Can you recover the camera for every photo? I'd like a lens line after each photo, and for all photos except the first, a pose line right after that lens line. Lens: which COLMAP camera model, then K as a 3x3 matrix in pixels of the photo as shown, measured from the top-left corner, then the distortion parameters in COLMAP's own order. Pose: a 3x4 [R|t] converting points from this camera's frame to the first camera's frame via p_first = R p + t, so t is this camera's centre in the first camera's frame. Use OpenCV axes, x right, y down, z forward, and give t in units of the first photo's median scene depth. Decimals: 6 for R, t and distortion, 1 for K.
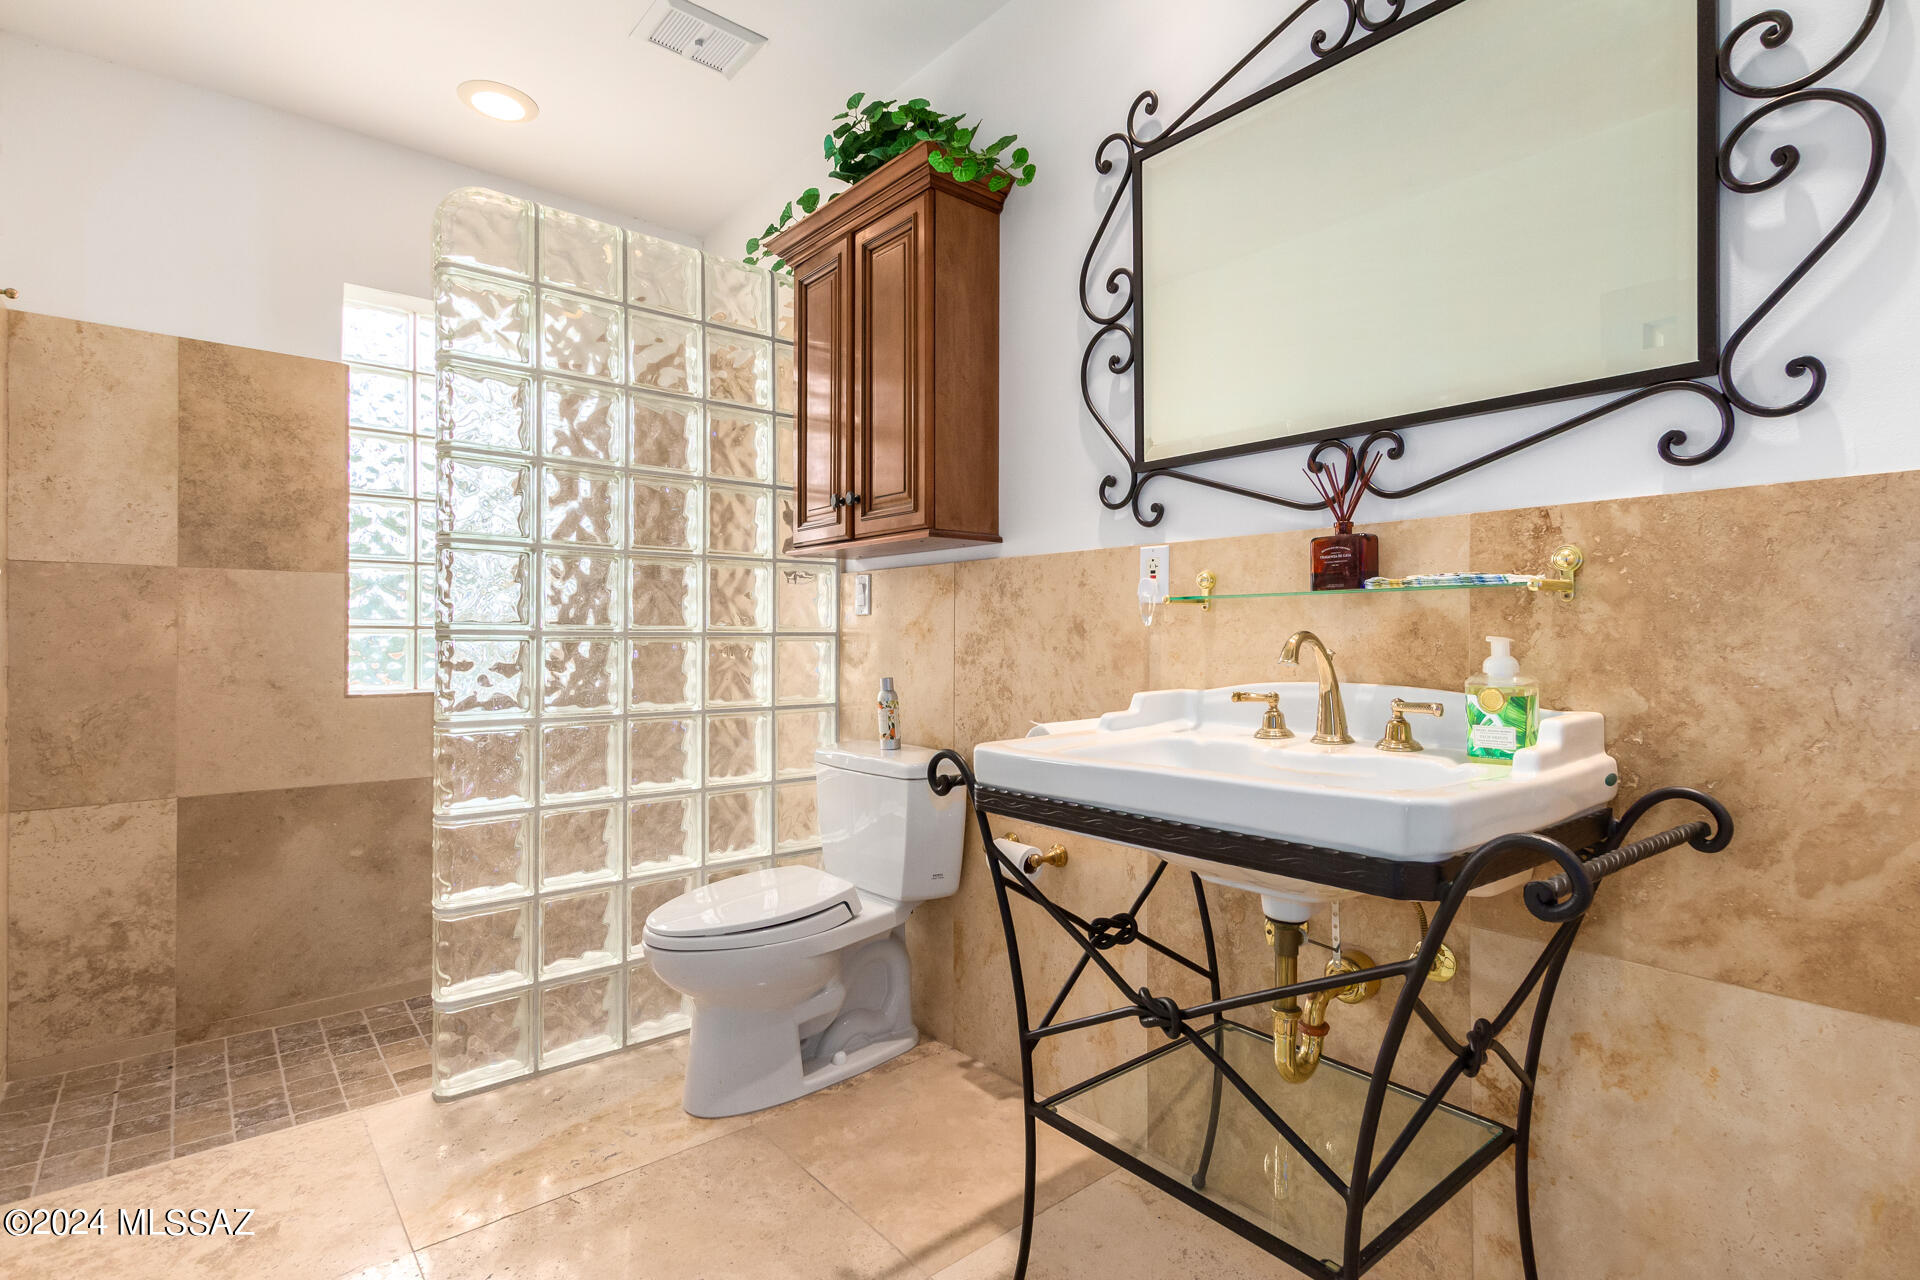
lens RADIAL K [[931.8, 0, 958.6], [0, 931.8, 632.3], [0, 0, 1]] dist [-0.000258, -0.000006]
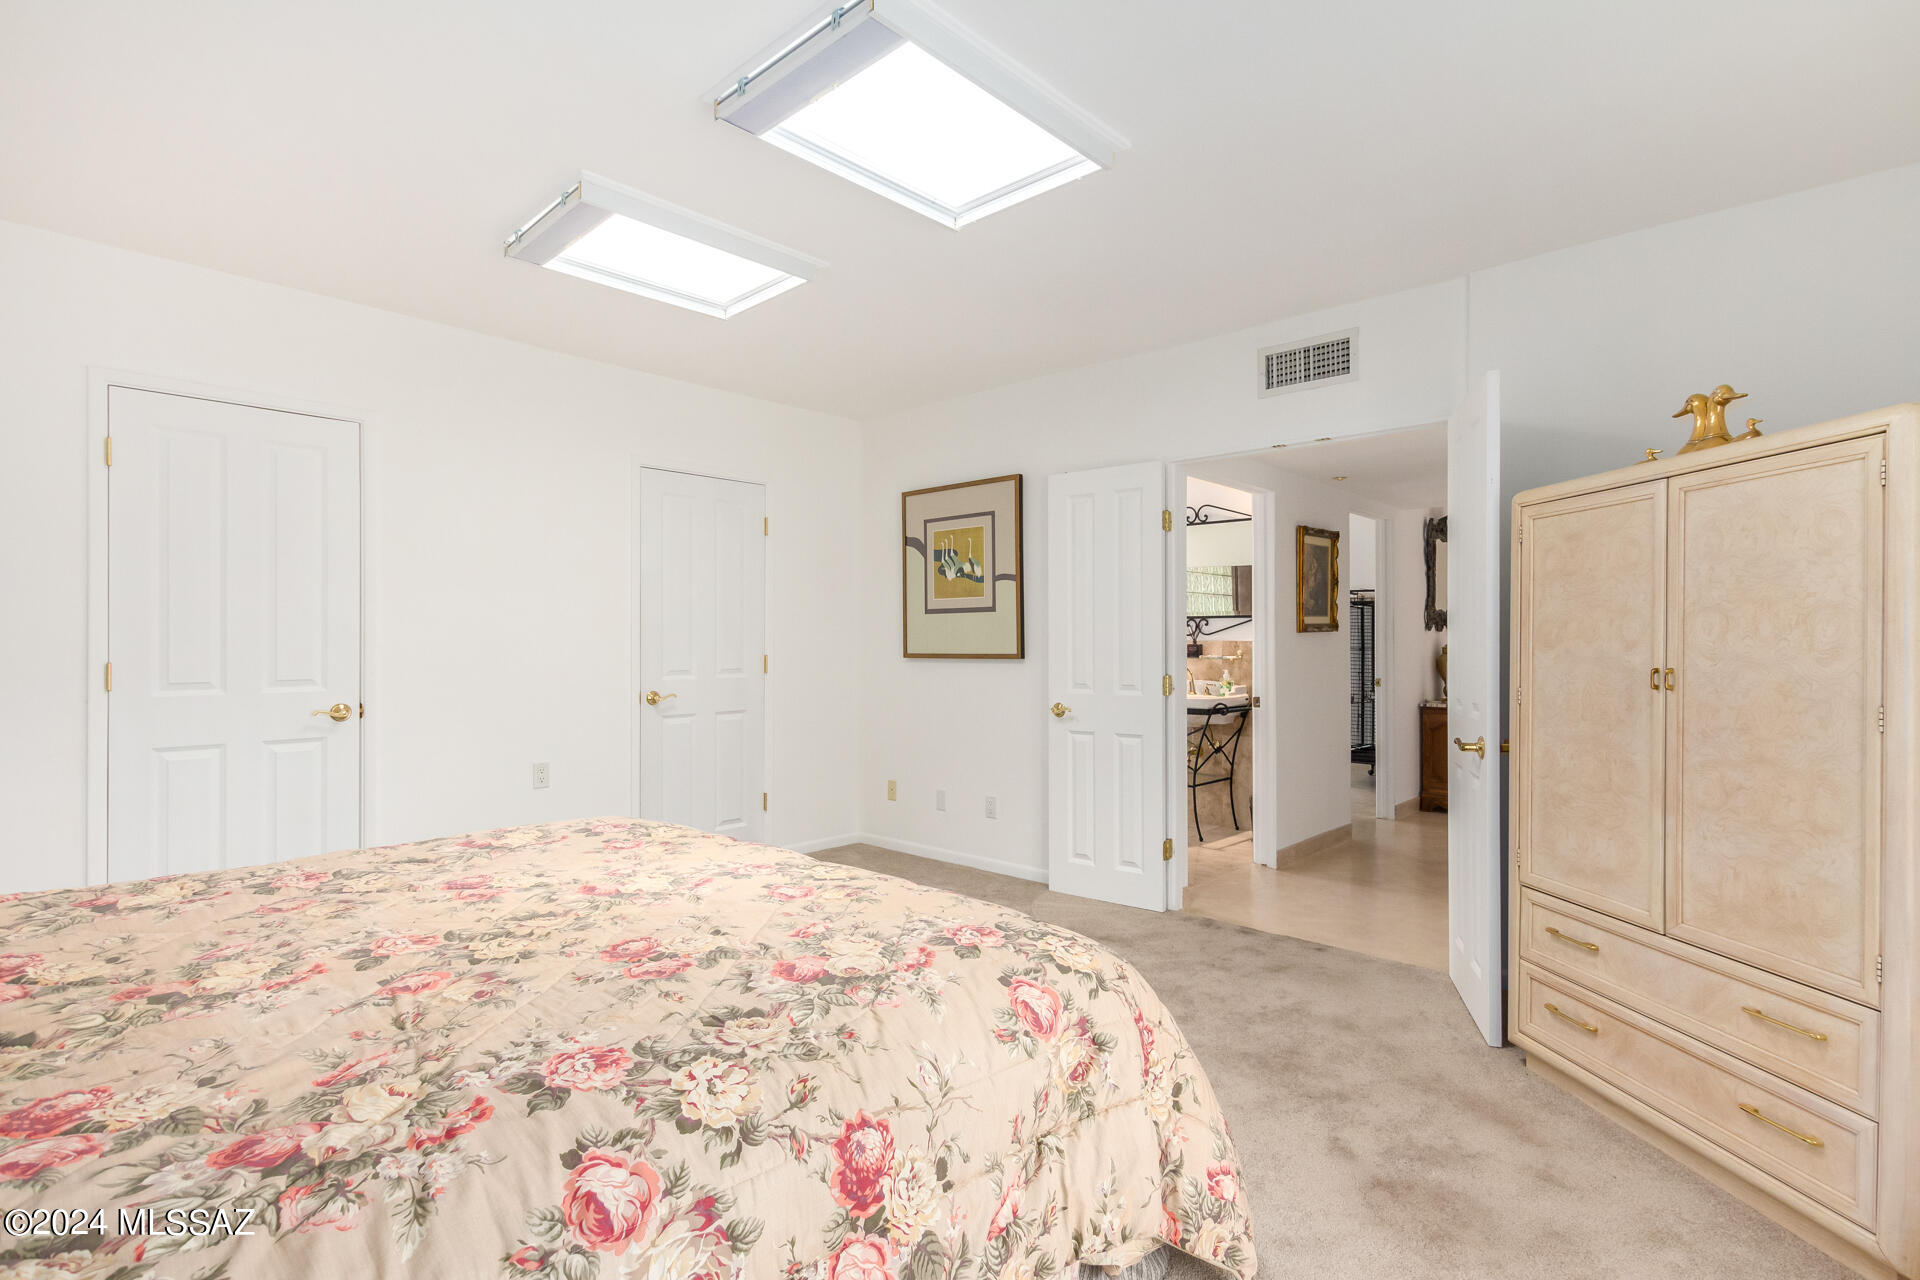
lens RADIAL K [[931.8, 0, 959.8], [0, 931.8, 648.9], [0, 0, 1]] dist [-0.000258, -0.000006]
pose [[0.993453, -0.006880, 0.114031, -1.111001], [0.008096, 0.999915, -0.010205, -0.053211], [-0.113951, 0.011061, 0.993425, -3.039010]]
